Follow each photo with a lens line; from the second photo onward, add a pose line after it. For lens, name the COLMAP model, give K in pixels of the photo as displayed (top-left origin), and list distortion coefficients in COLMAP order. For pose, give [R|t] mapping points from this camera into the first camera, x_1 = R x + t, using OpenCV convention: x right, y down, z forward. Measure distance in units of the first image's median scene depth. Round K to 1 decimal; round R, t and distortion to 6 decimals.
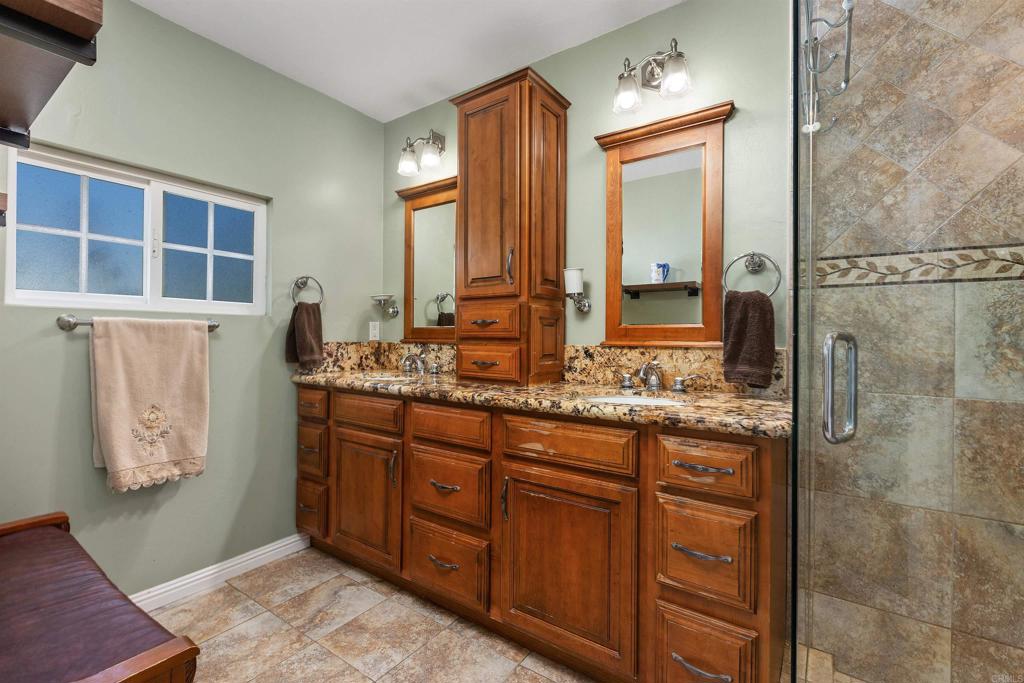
lens RADIAL K [[454.8, 0, 508.6], [0, 454.8, 336.6], [0, 0, 1]] dist [-0.000008, -0.000822]
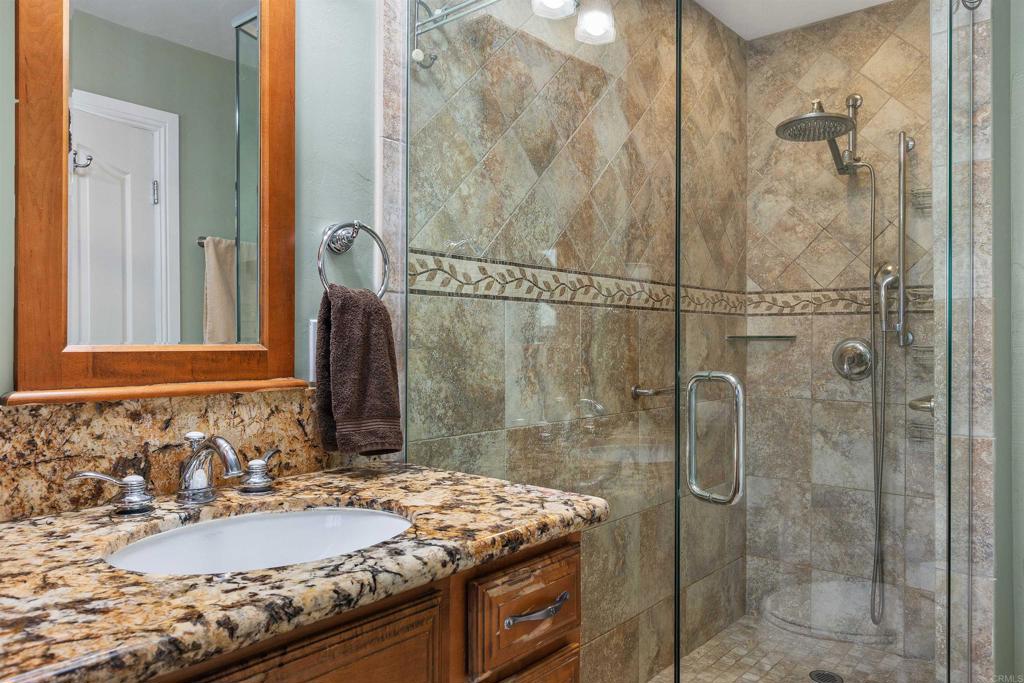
lens RADIAL K [[696.1, 0, 510.2], [0, 696.1, 343.6], [0, 0, 1]] dist [0.000994, 0.000119]
pose [[0.121148, -0.005392, 0.992620, -0.353699], [0.002857, 0.999983, 0.005083, -0.038001], [-0.992630, 0.002220, 0.121161, 0.768419]]
